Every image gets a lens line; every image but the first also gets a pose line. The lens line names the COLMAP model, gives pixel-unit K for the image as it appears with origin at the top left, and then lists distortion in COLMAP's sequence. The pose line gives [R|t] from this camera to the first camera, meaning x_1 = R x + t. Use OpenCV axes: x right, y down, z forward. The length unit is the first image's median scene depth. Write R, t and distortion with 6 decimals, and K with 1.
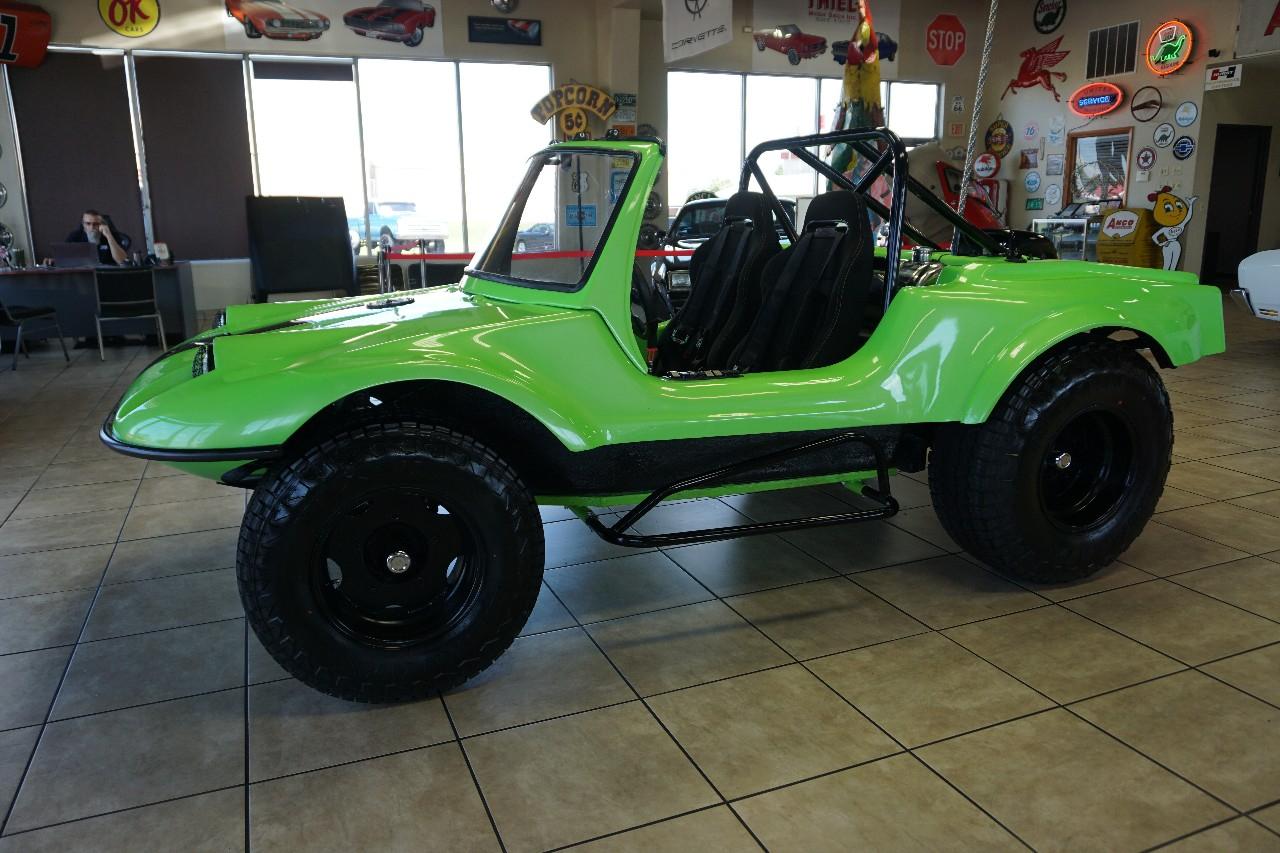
lens RADIAL K [[914.6, 0, 639.0], [0, 914.6, 430.3], [0, 0, 1]] dist [-0.051545, 0.028960]
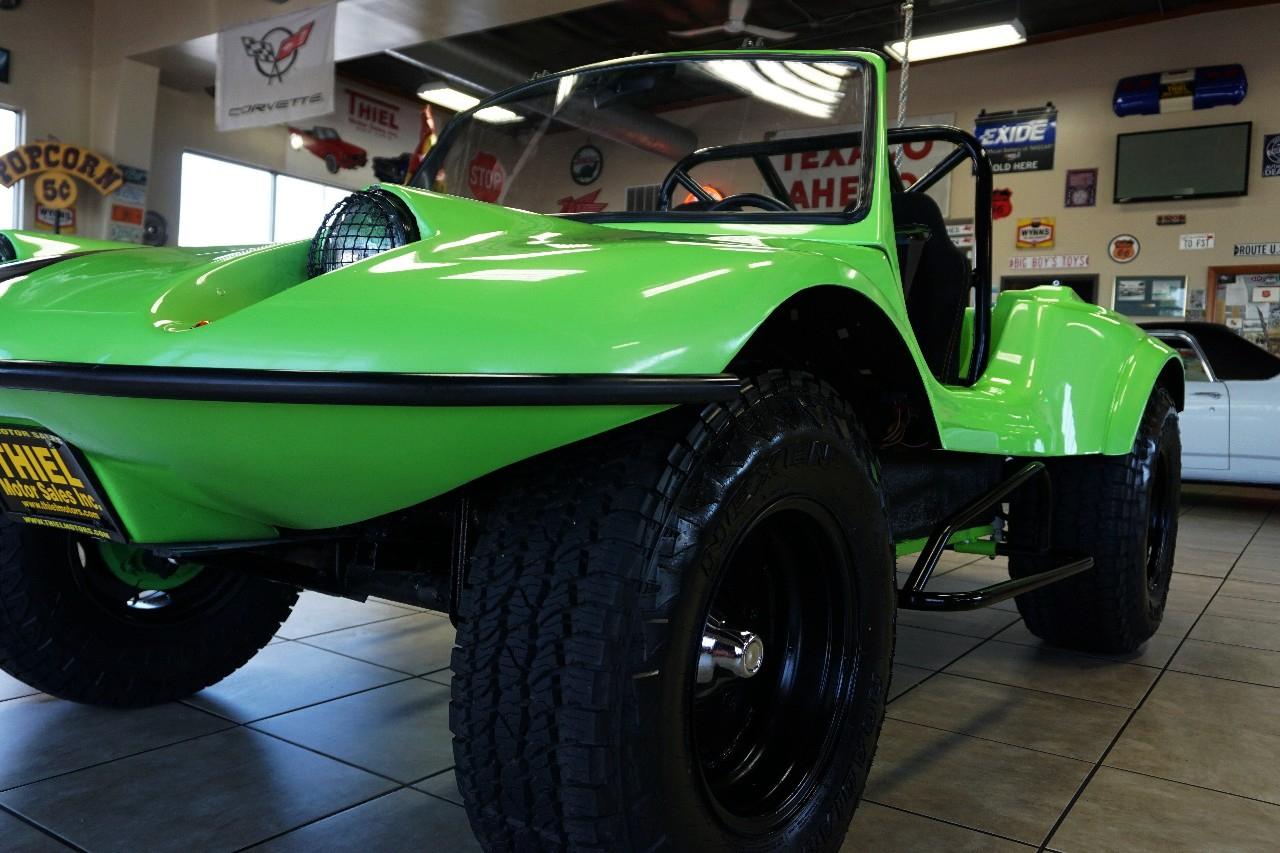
lens RADIAL K [[1014.5, 0, 634.4], [0, 1014.5, 423.0], [0, 0, 1]] dist [-0.008645, 0.014136]
pose [[0.835148, 0.035218, 0.548897, -0.133528], [0.072618, 0.982152, -0.173505, 0.023781], [-0.545211, 0.184762, 0.817684, 0.115341]]
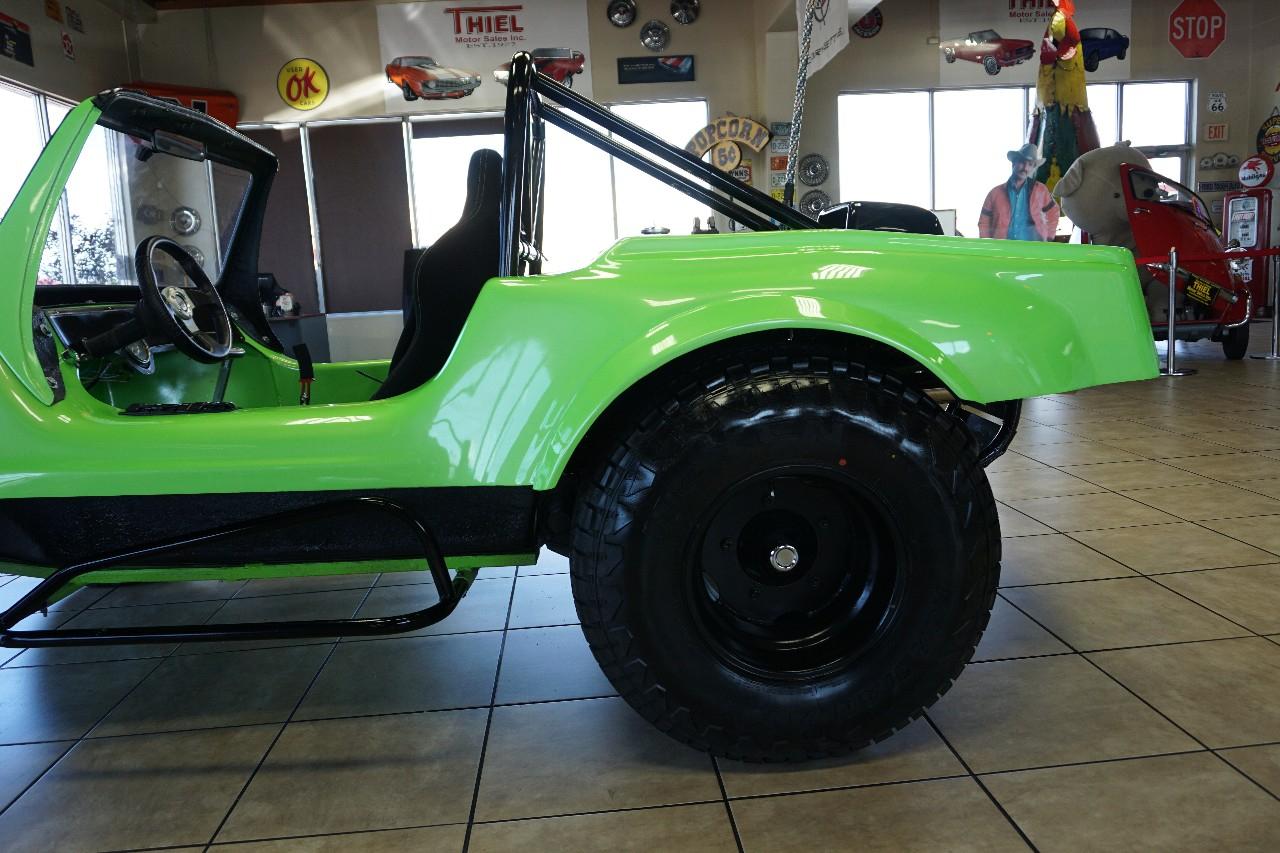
lens RADIAL K [[914.6, 0, 644.8], [0, 914.6, 423.8], [0, 0, 1]] dist [-0.051545, 0.028960]
pose [[0.948786, 0.007941, -0.315820, 0.156778], [-0.028575, 0.997743, -0.060759, -0.004199], [0.314625, 0.066672, 0.946872, 0.107611]]
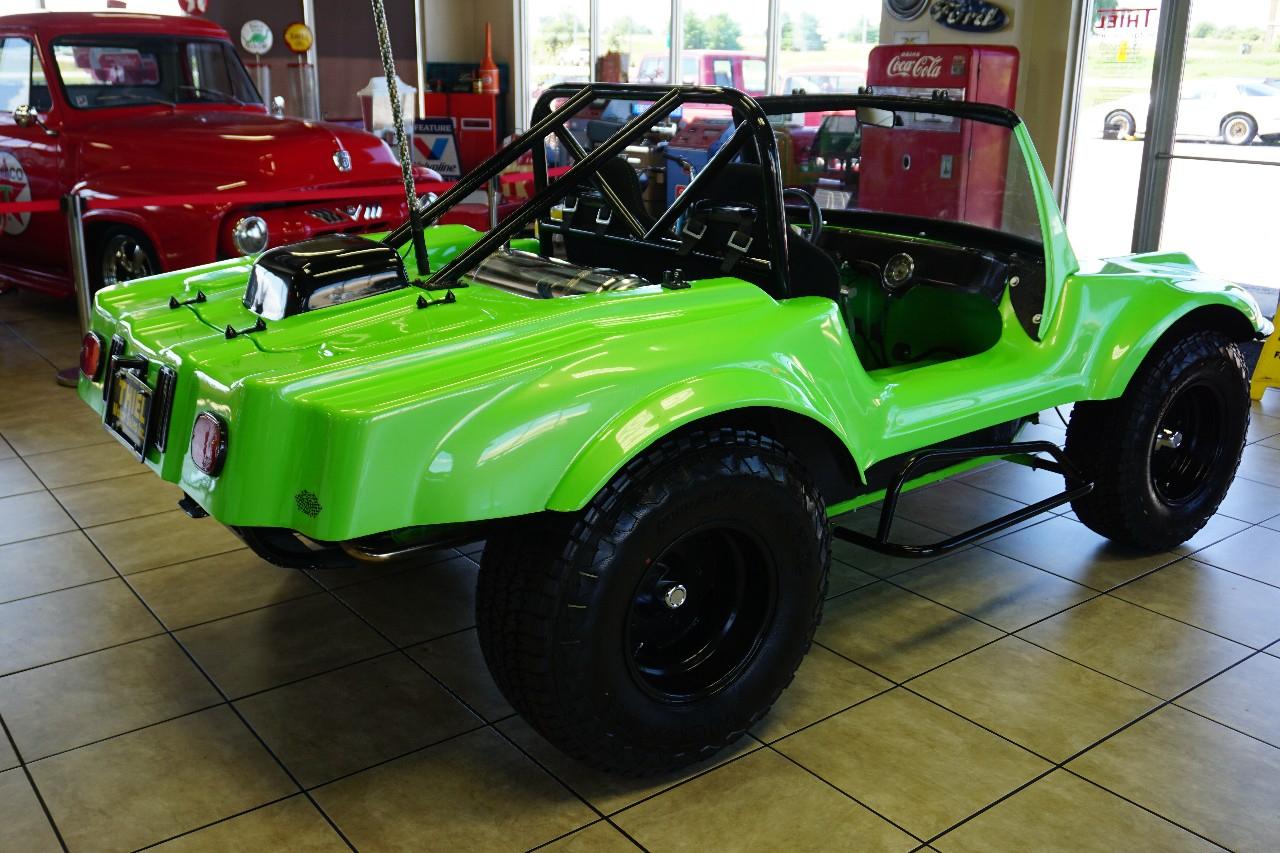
lens RADIAL K [[1189.3, 0, 631.3], [0, 1189.3, 429.5], [0, 0, 1]] dist [-0.010388, 0.000000]
pose [[-0.966275, 0.082995, -0.243773, 0.141806], [-0.053219, 0.861844, 0.504374, -0.173042], [0.251955, 0.500337, -0.828361, 0.588827]]
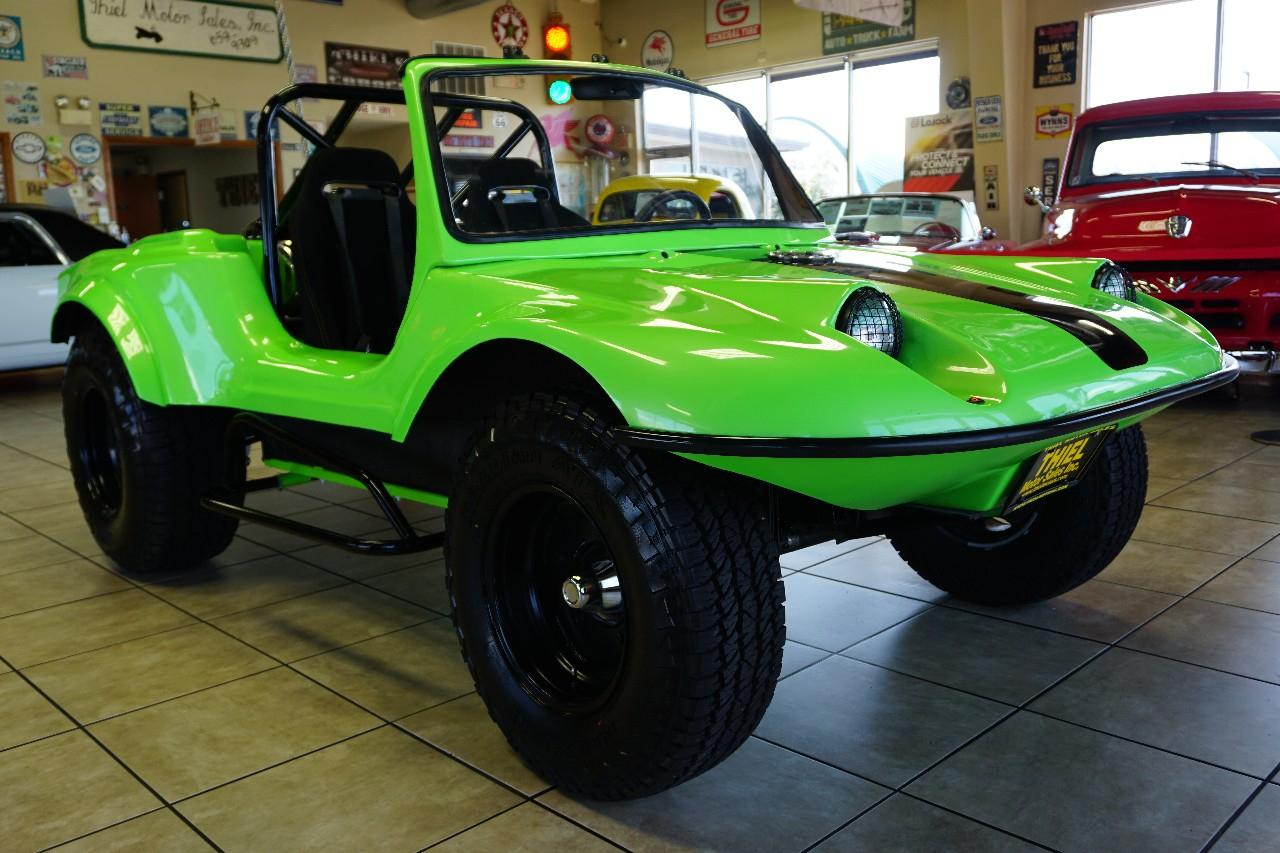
lens RADIAL K [[1091.0, 0, 632.5], [0, 1091.0, 432.0], [0, 0, 1]] dist [-0.017014, 0.002572]
pose [[-0.372931, -0.134851, 0.918008, -0.271979], [0.252637, 0.937244, 0.240307, -0.064057], [-0.892803, 0.321541, -0.315459, 0.374220]]
